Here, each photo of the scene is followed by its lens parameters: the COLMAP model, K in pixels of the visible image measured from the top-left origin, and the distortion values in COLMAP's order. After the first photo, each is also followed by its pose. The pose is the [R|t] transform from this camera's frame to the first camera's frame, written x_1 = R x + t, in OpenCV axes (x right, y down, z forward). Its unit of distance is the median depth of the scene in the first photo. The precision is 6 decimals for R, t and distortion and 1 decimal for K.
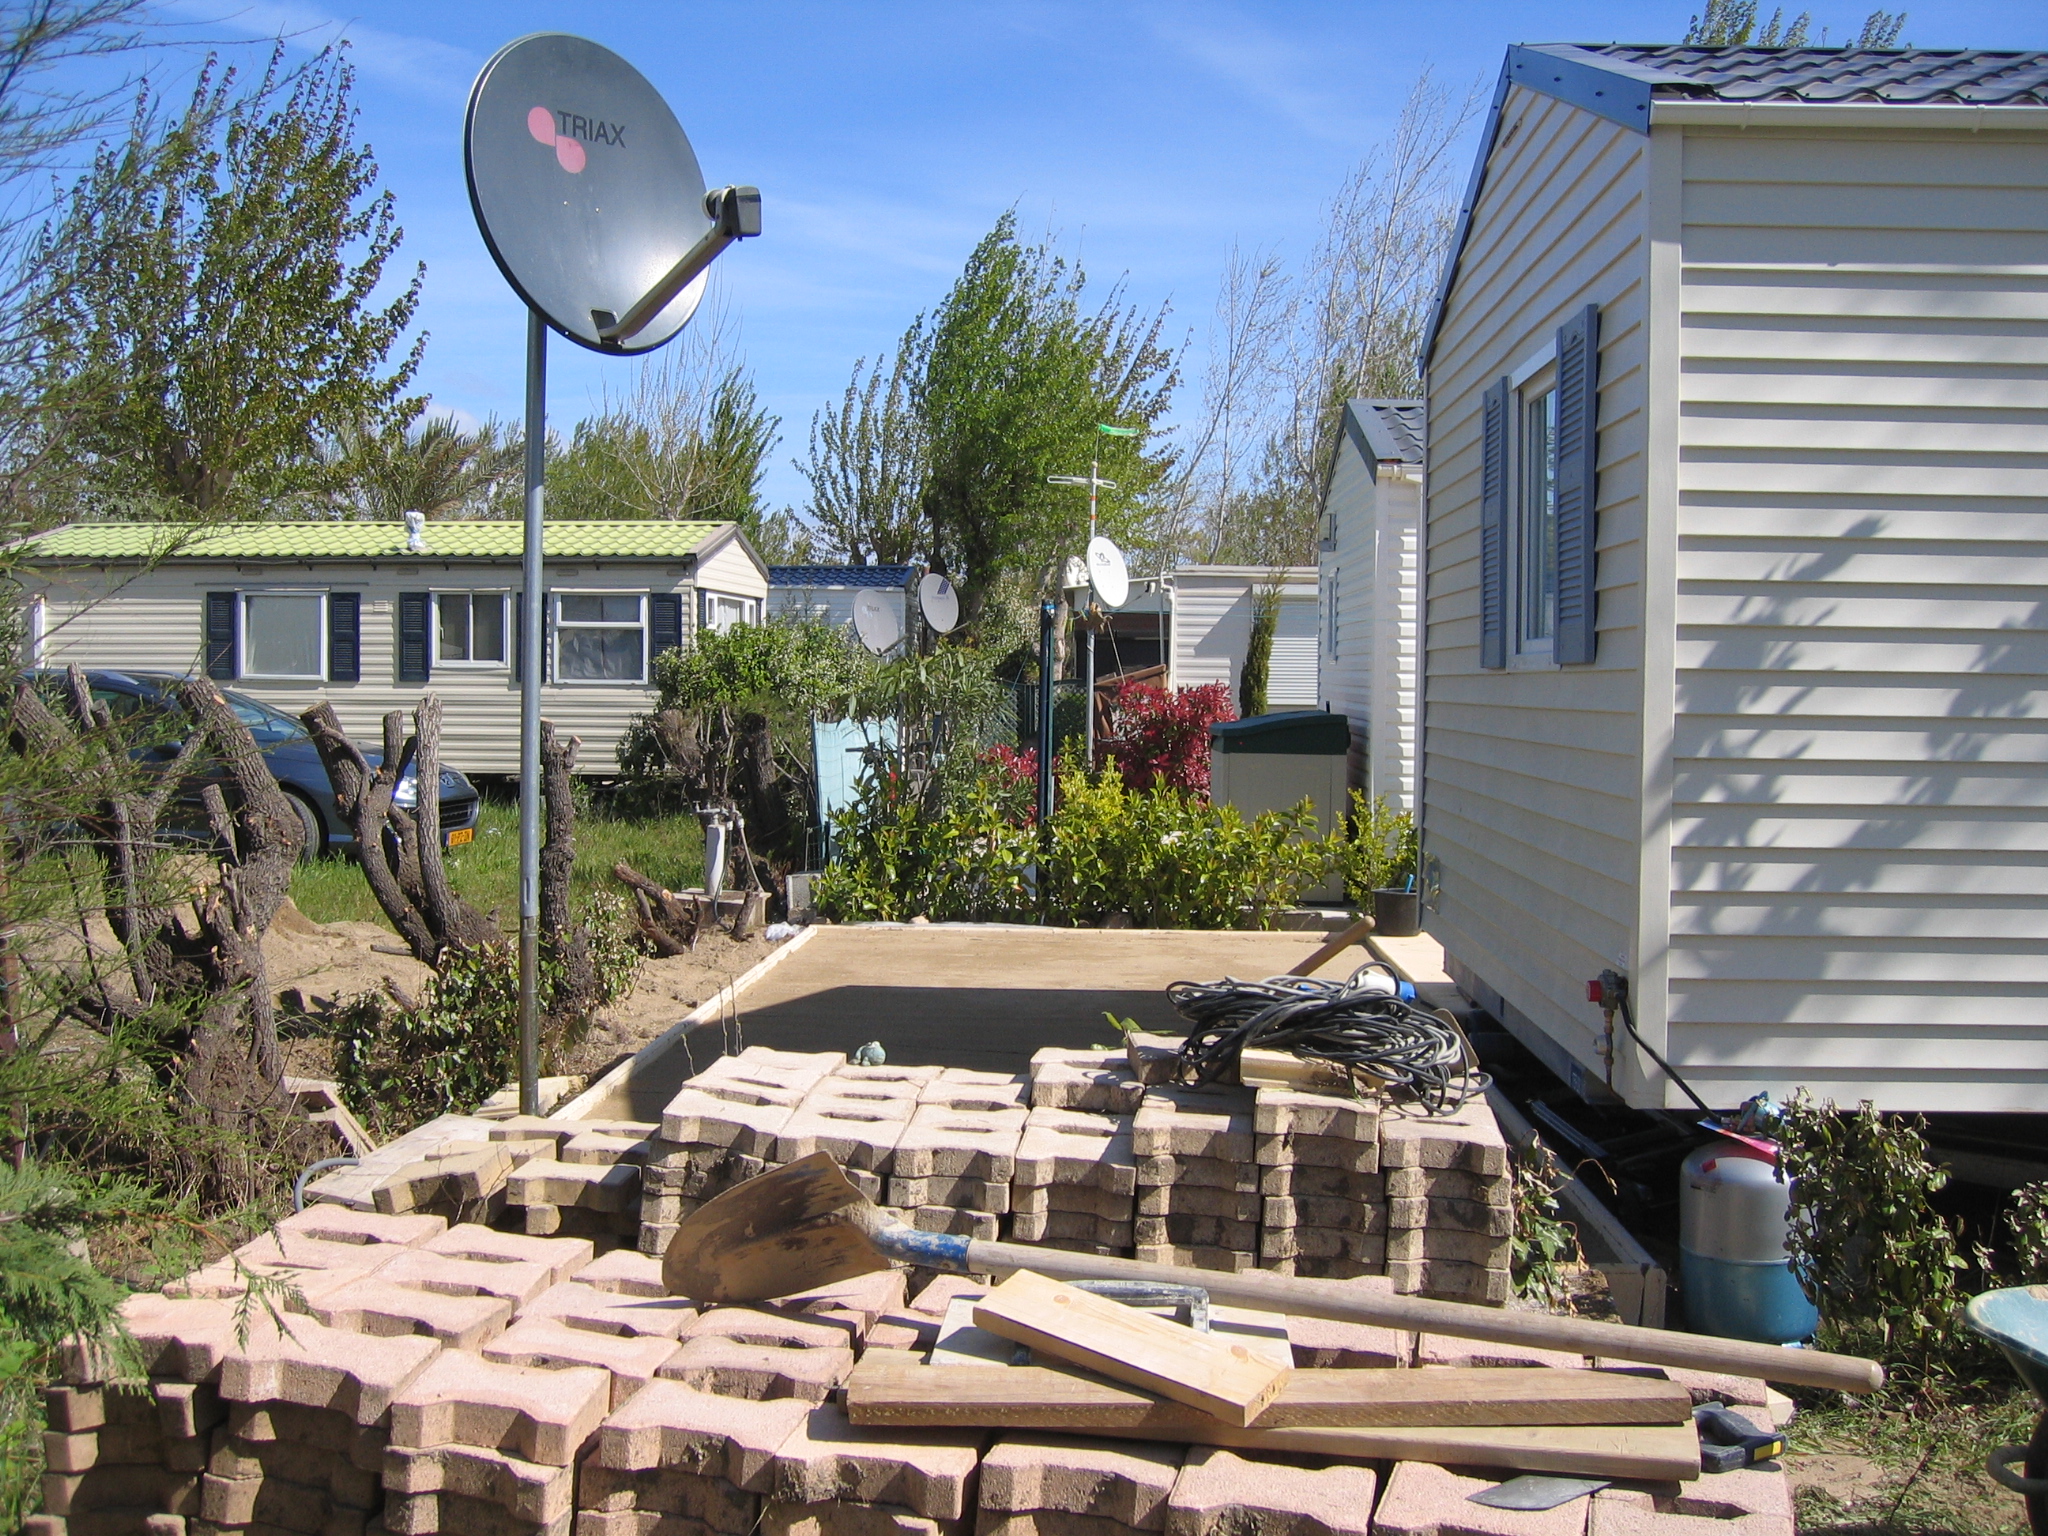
lens RADIAL K [[2135.5, 0, 1024.0], [0, 2135.5, 768.0], [0, 0, 1]] dist [-0.152222, -0.003612]
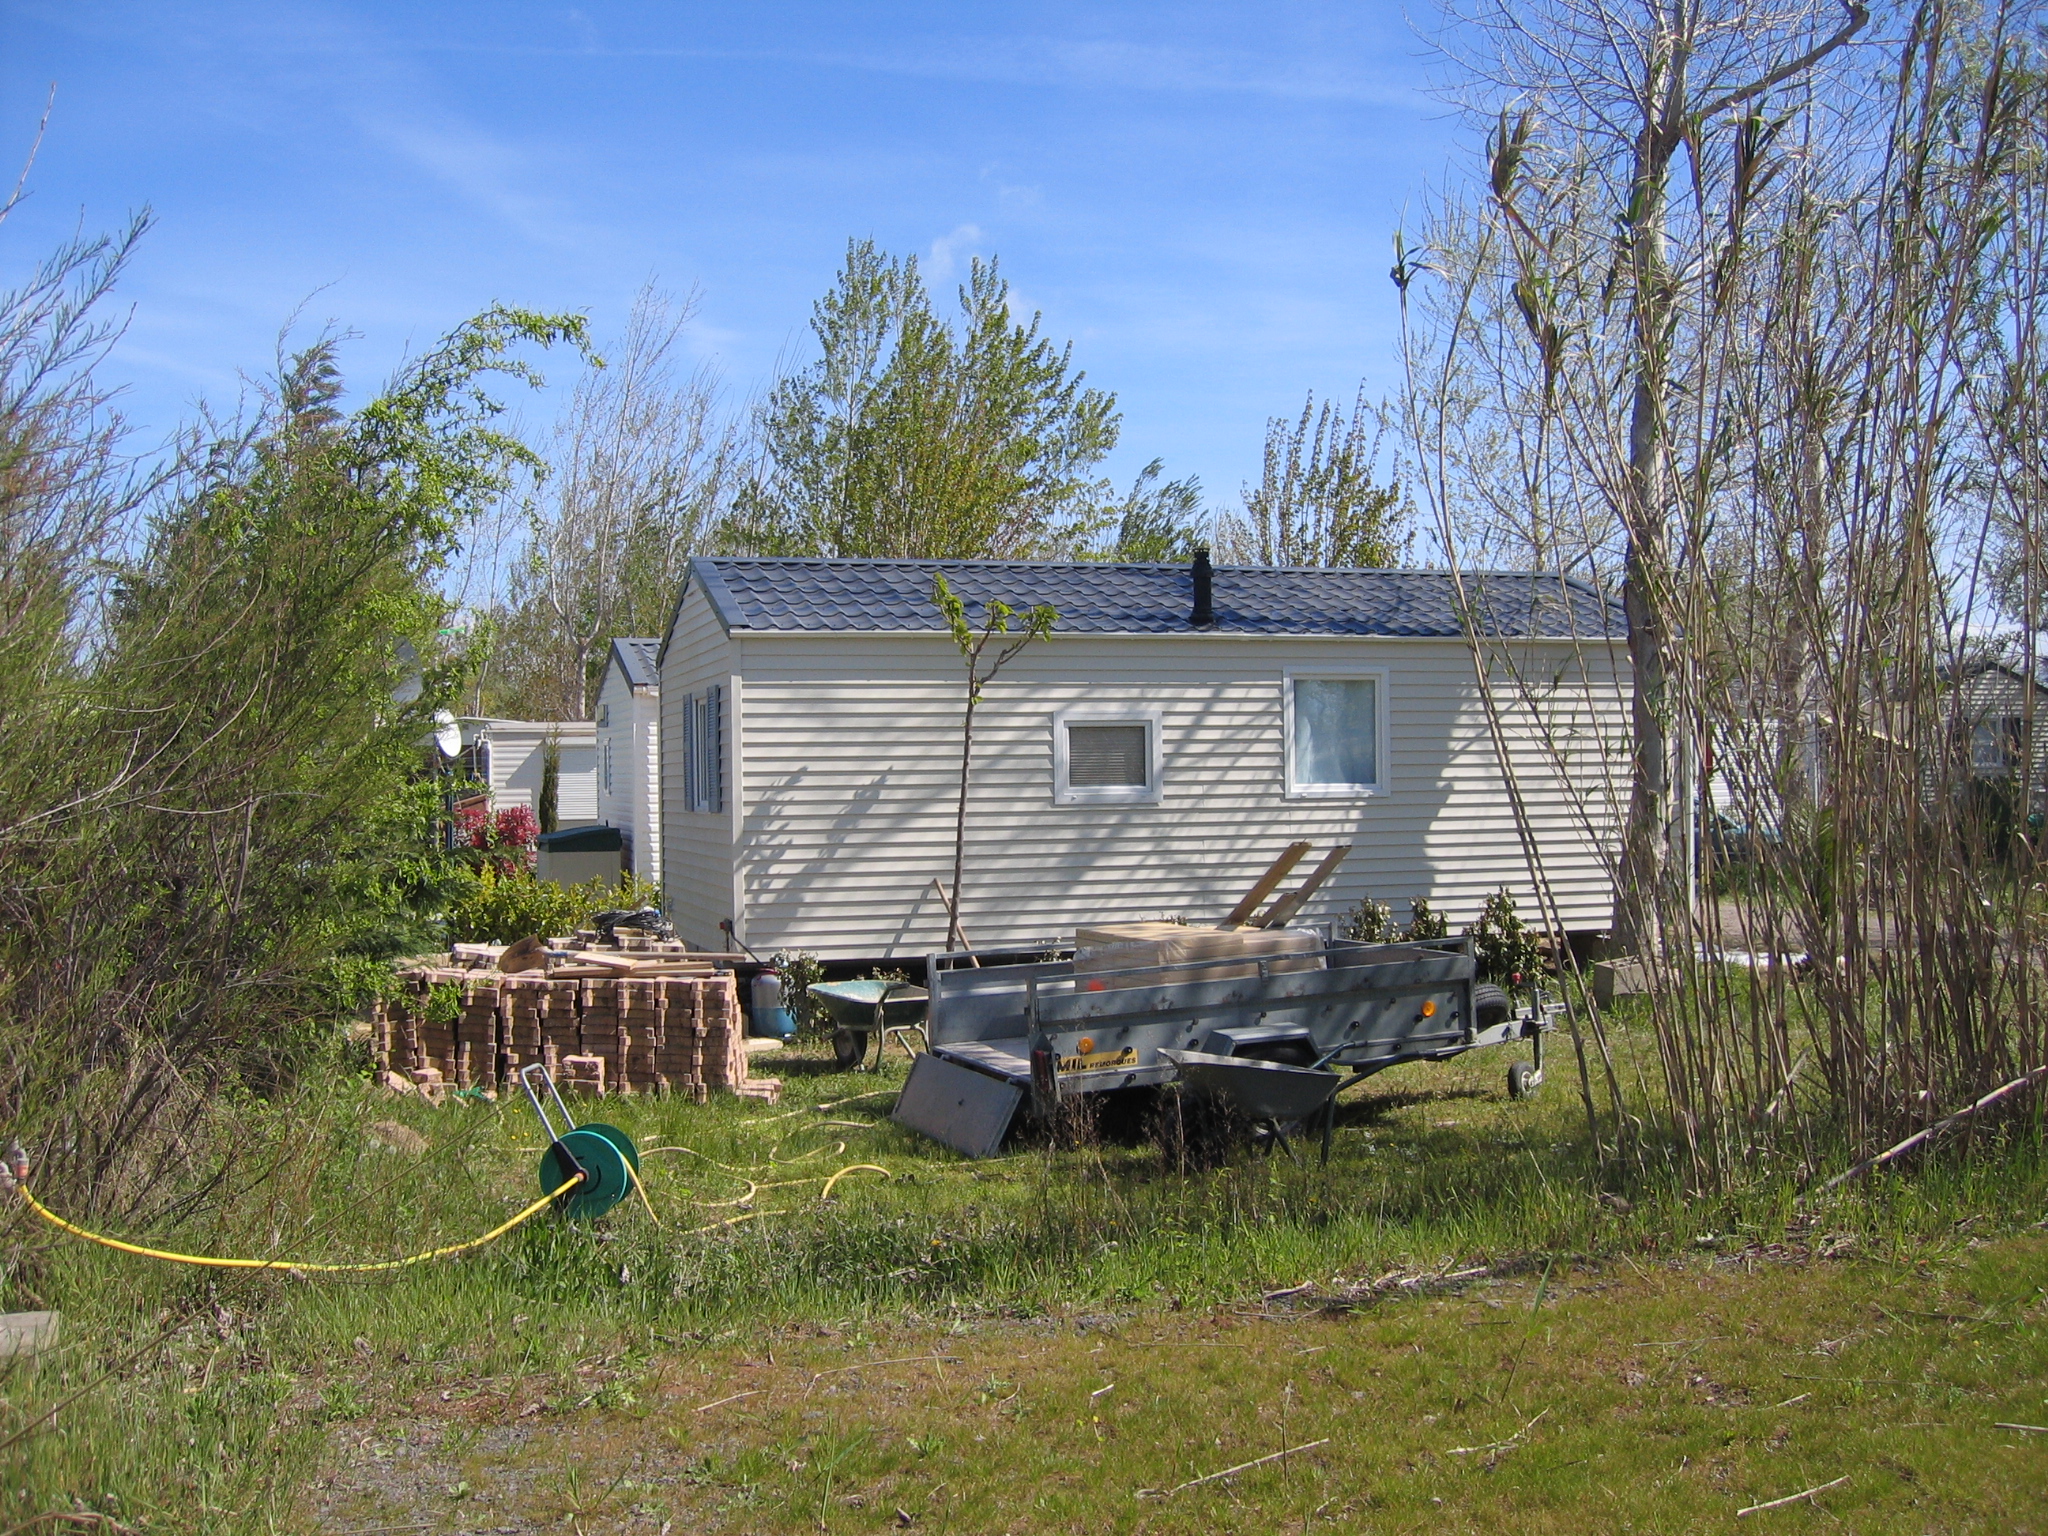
lens RADIAL K [[2135.5, 0, 1024.0], [0, 2135.5, 768.0], [0, 0, 1]] dist [-0.152222, -0.003612]
pose [[0.938778, -0.022032, 0.343817, -0.356707], [0.038219, 0.998453, -0.040373, 0.022608], [-0.342395, 0.051041, 0.938168, -1.985676]]
